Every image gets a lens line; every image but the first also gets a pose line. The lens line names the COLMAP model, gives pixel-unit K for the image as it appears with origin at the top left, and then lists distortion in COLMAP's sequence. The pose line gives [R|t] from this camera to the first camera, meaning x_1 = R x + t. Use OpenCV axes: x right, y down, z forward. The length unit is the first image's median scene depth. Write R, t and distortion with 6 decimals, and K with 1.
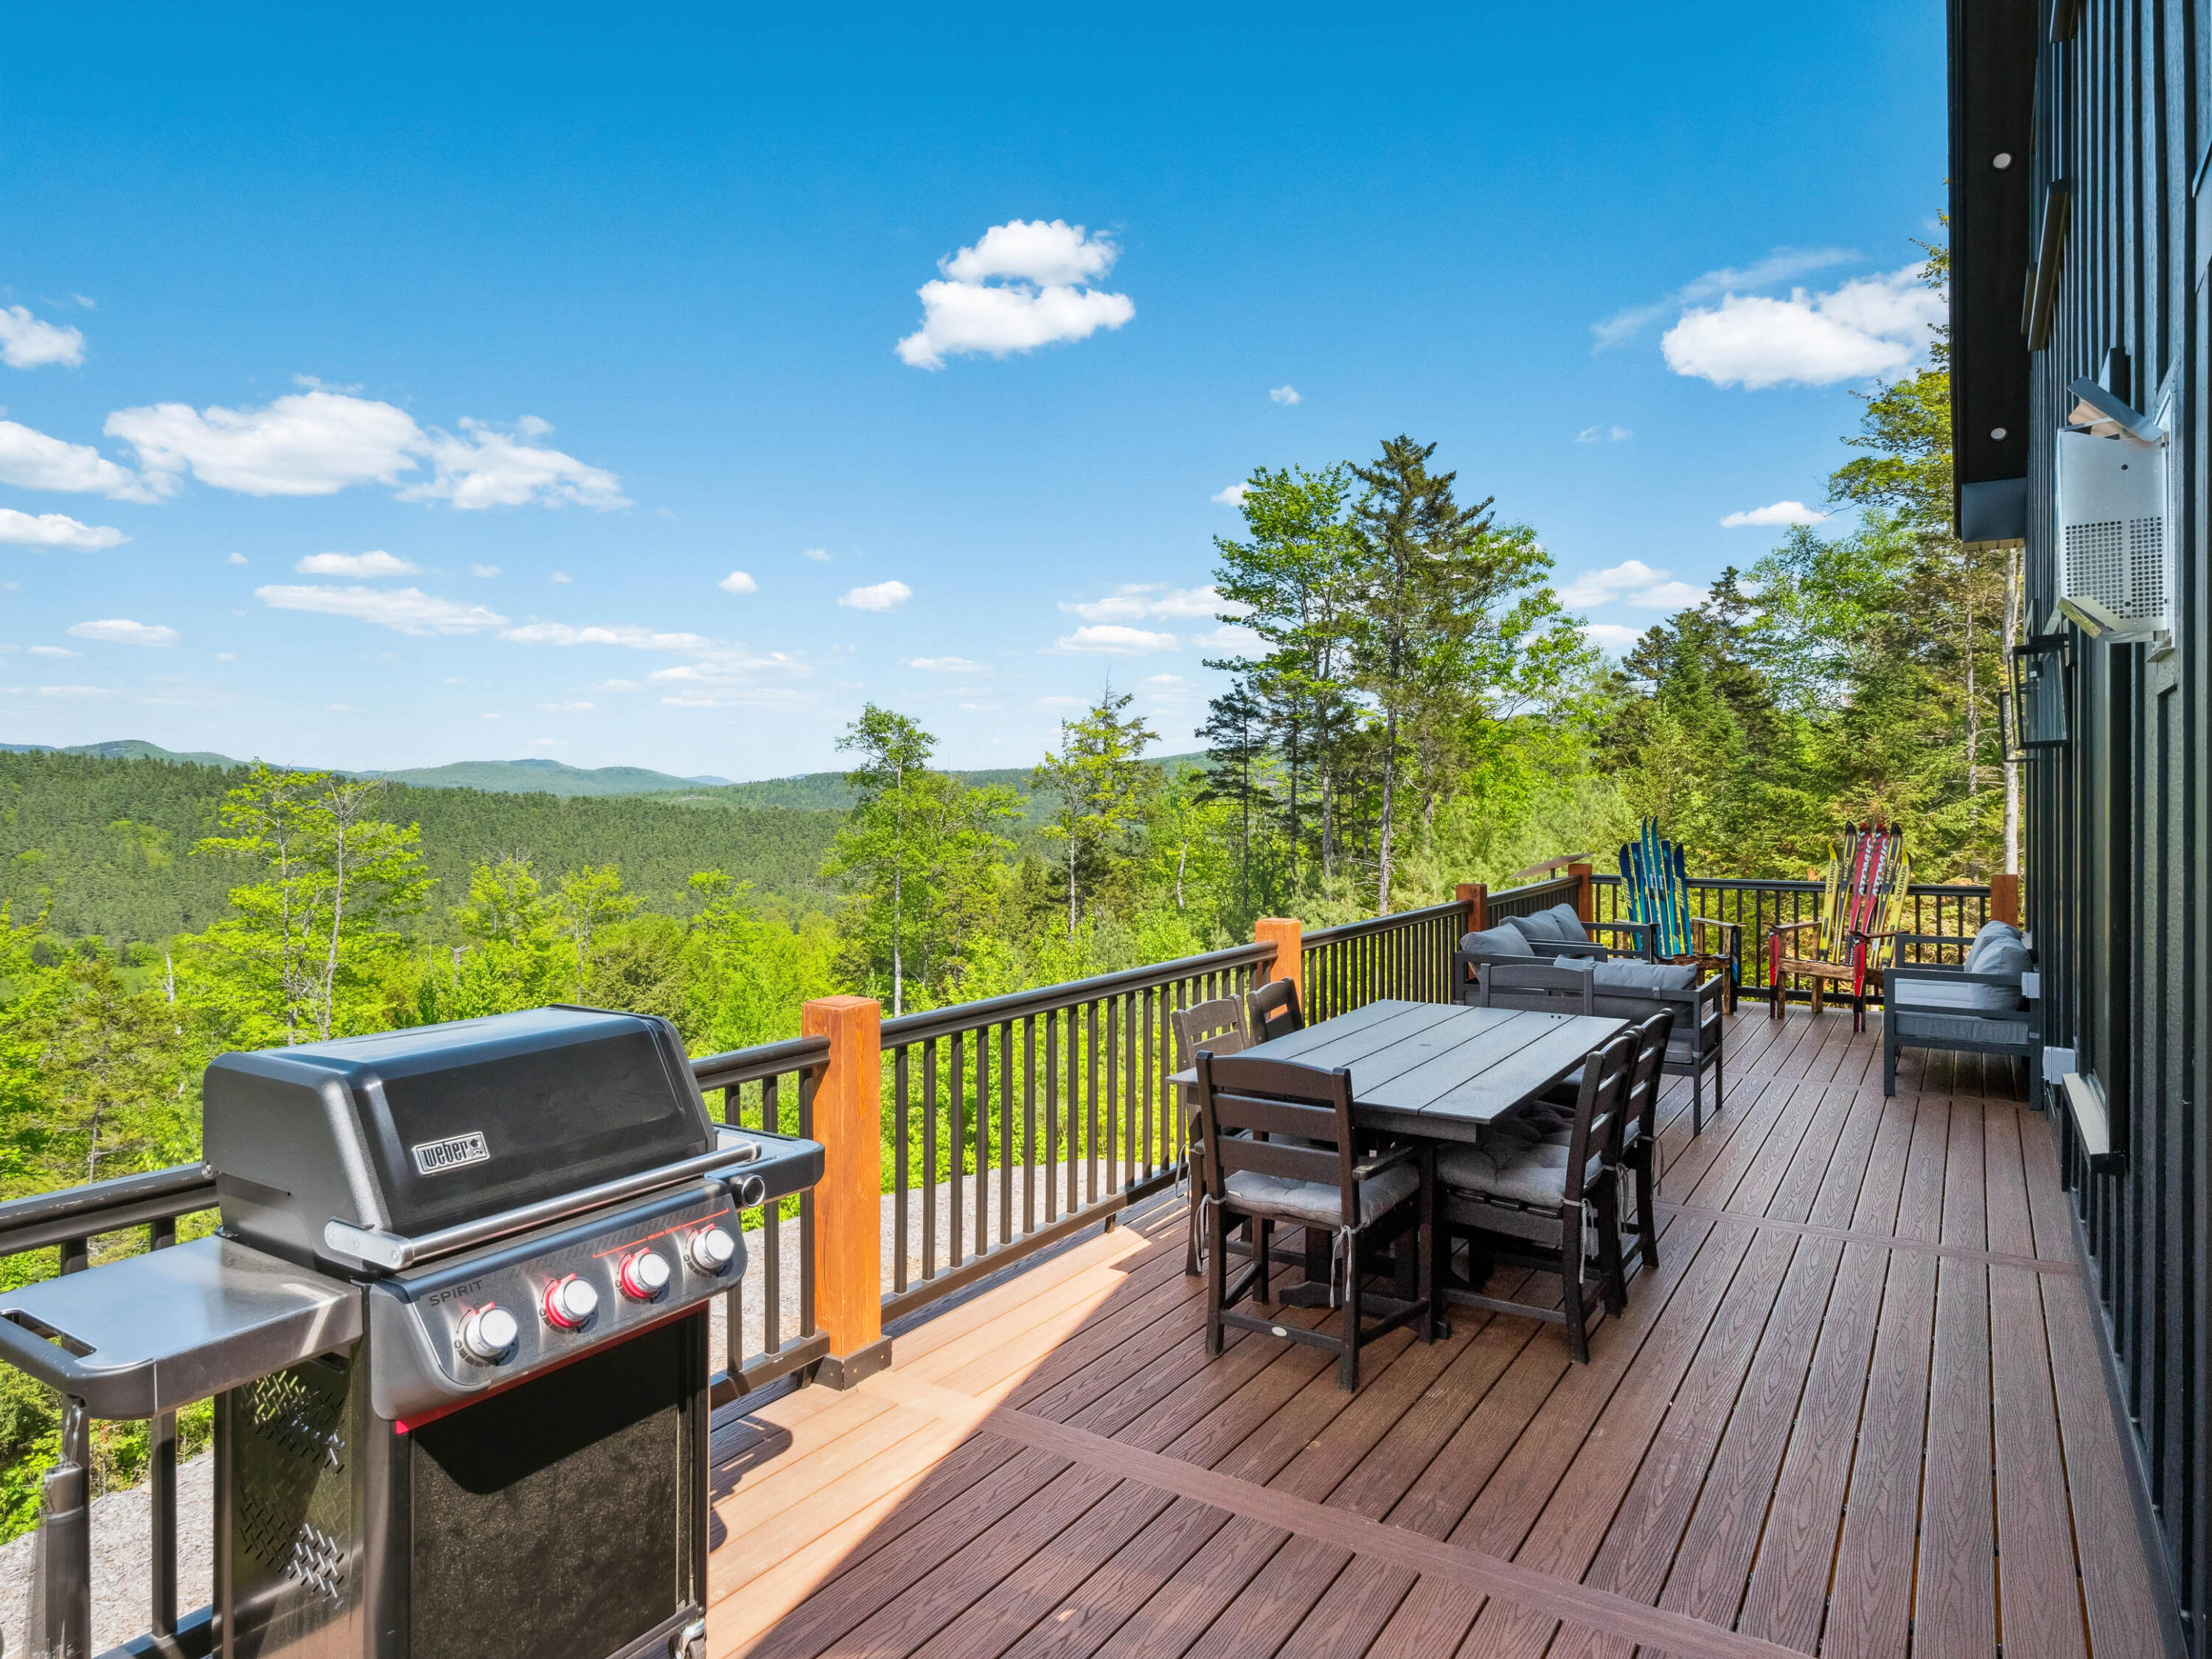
lens RADIAL K [[1371.0, 0, 1110.9], [0, 1371.0, 821.5], [0, 0, 1]] dist [0.002177, -0.005404]
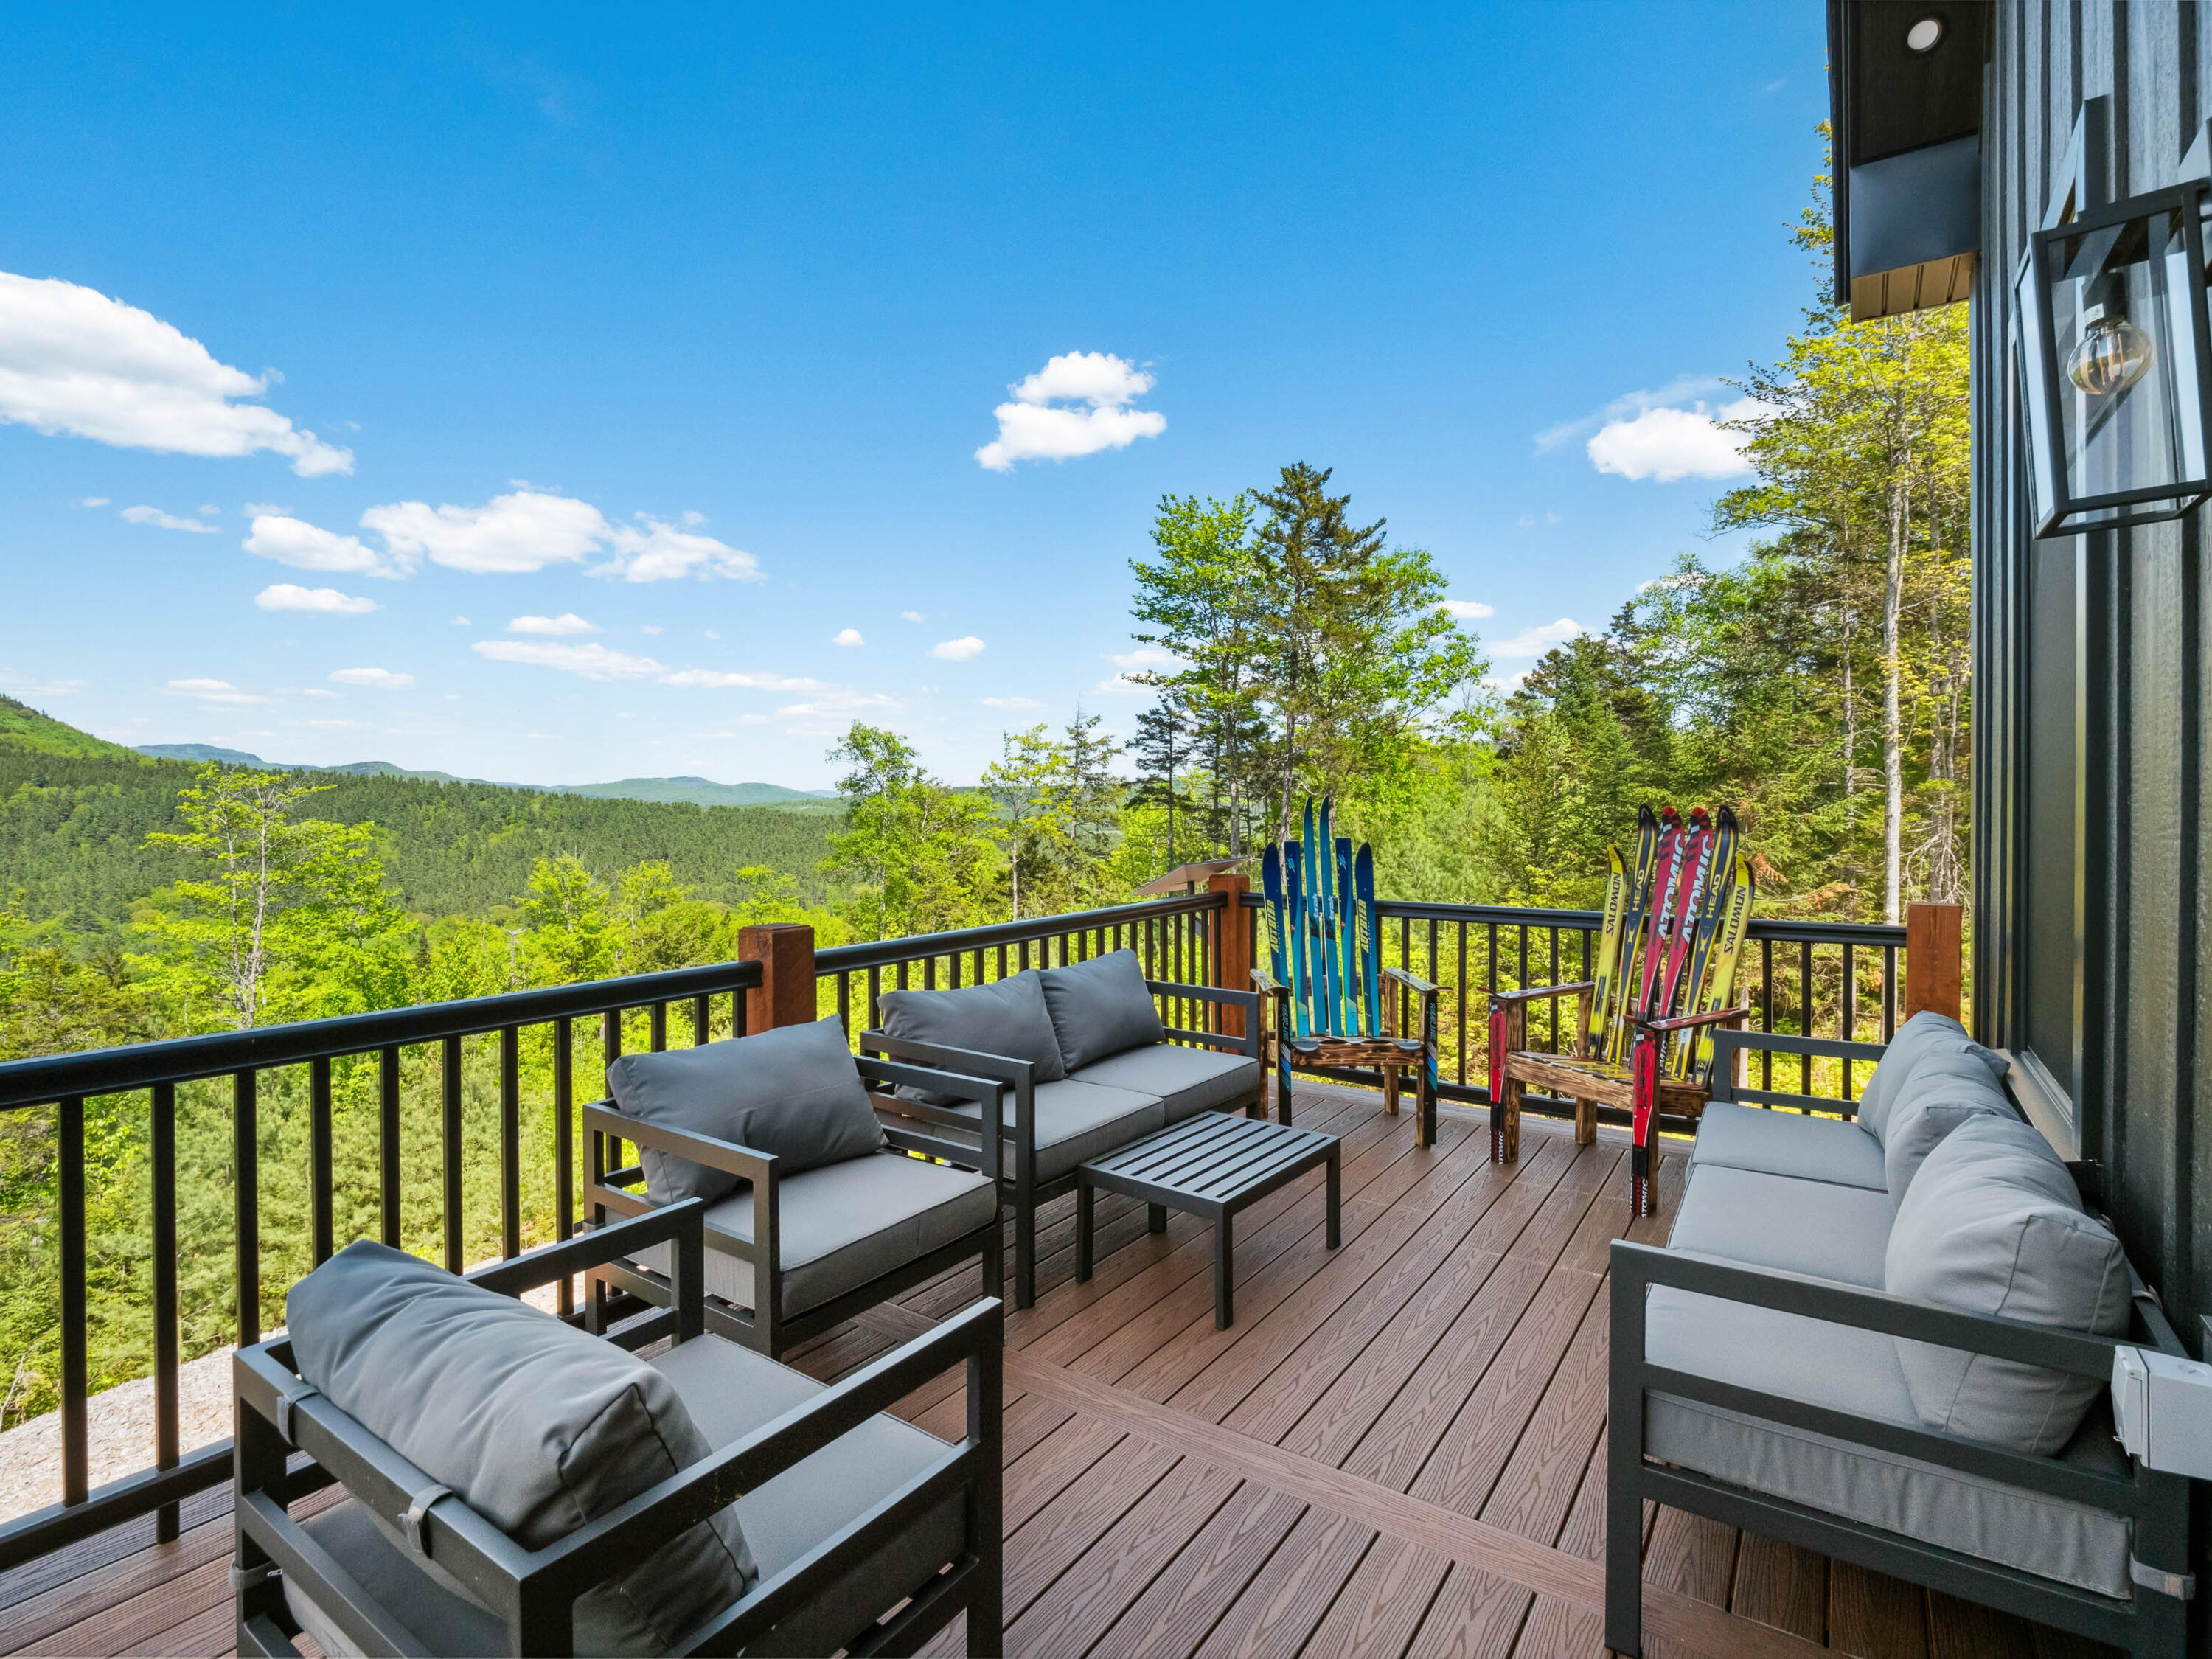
lens RADIAL K [[1089.8, 0, 1096.1], [0, 1089.8, 819.1], [0, 0, 1]] dist [-0.011333, -0.003568]
pose [[0.999045, 0.003018, -0.043583, 0.073983], [-0.003355, 0.999965, -0.007669, 0.002259], [0.043558, 0.007808, 0.999020, 0.121263]]
